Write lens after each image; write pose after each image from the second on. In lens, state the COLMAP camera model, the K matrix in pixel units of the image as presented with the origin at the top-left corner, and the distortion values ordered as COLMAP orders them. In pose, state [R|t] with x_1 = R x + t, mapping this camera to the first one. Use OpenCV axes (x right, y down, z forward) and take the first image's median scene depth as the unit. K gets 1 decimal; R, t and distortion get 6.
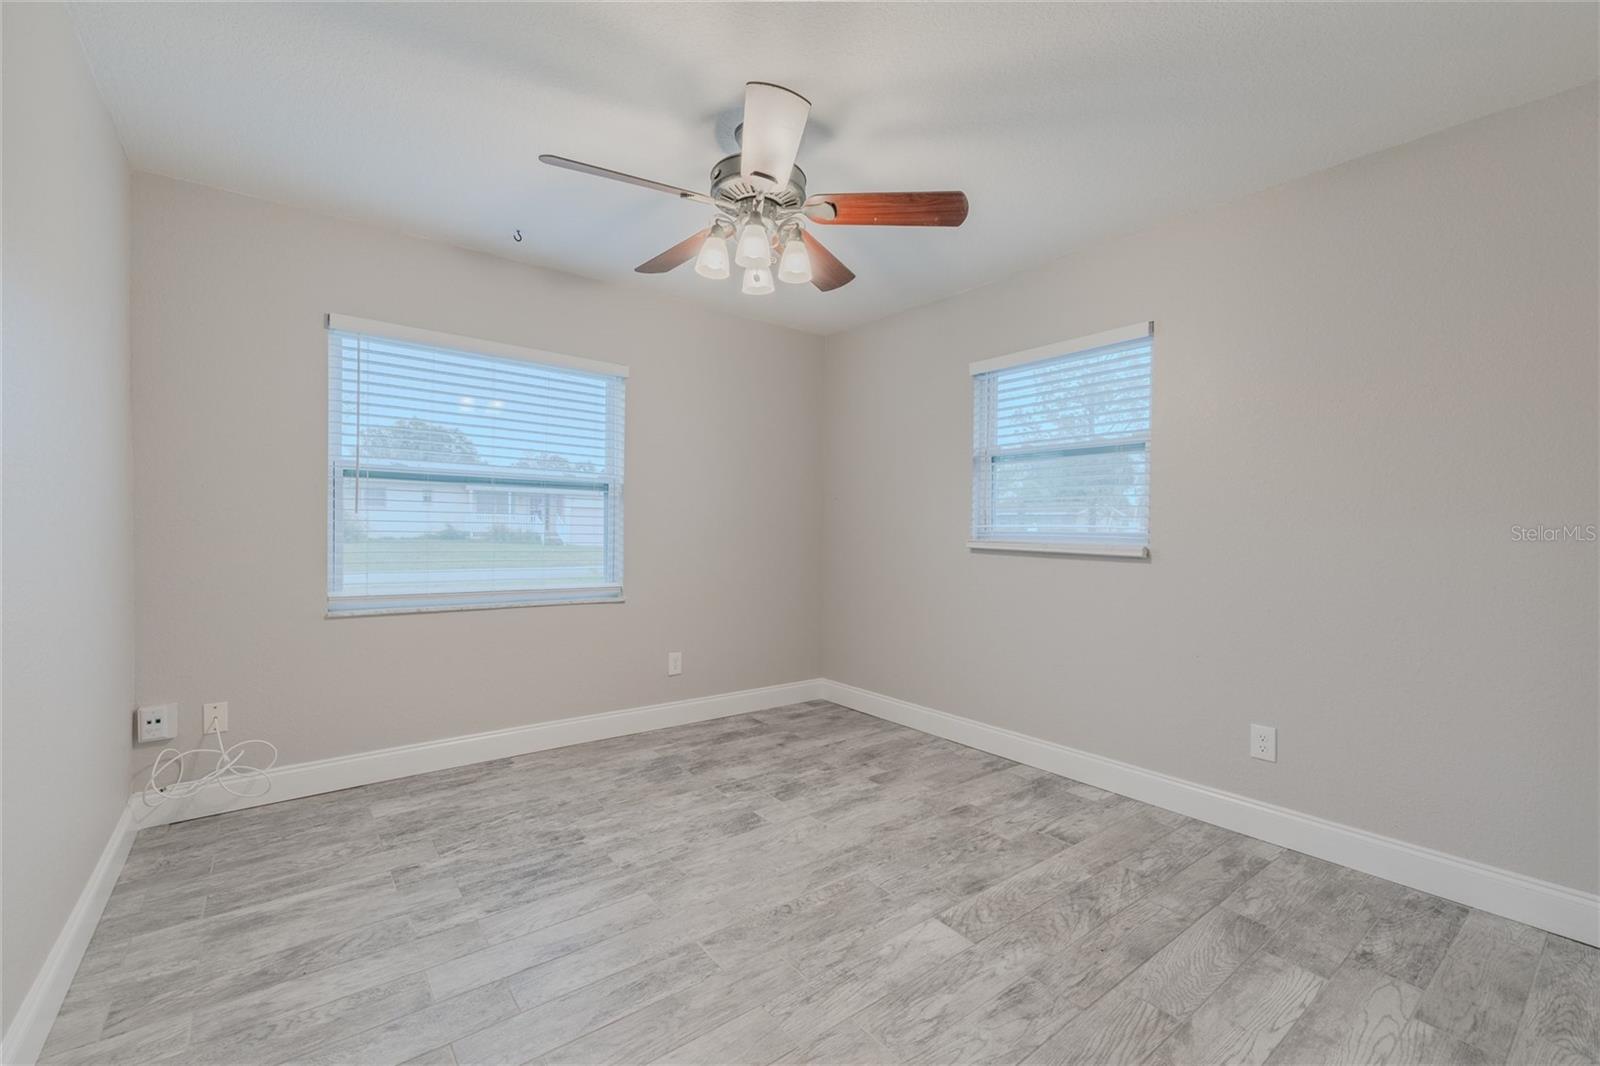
lens RADIAL K [[676.6, 0, 816.9], [0, 676.6, 526.1], [0, 0, 1]] dist [0.000634, 0.000019]
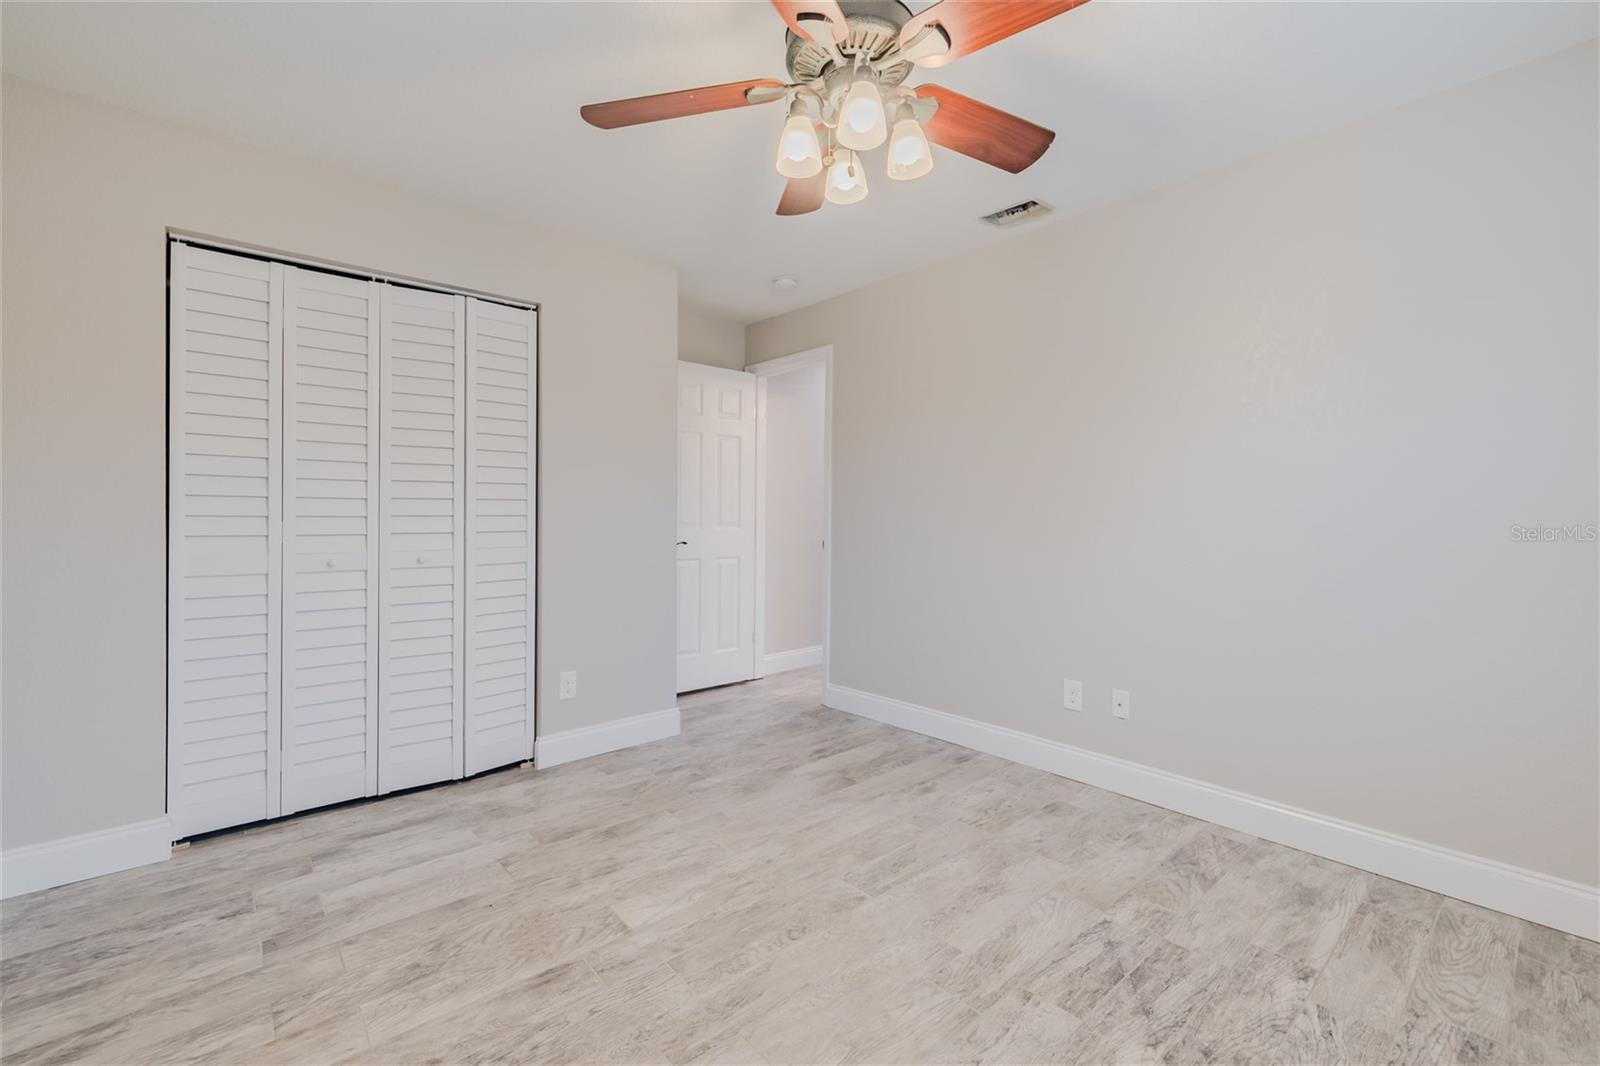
lens RADIAL K [[676.6, 0, 816.9], [0, 676.6, 526.1], [0, 0, 1]] dist [0.000634, 0.000019]
pose [[-0.997963, -0.013674, -0.062319, -0.013576], [-0.014579, 0.999795, 0.014085, 0.009375], [0.062113, 0.014965, -0.997957, 1.984688]]
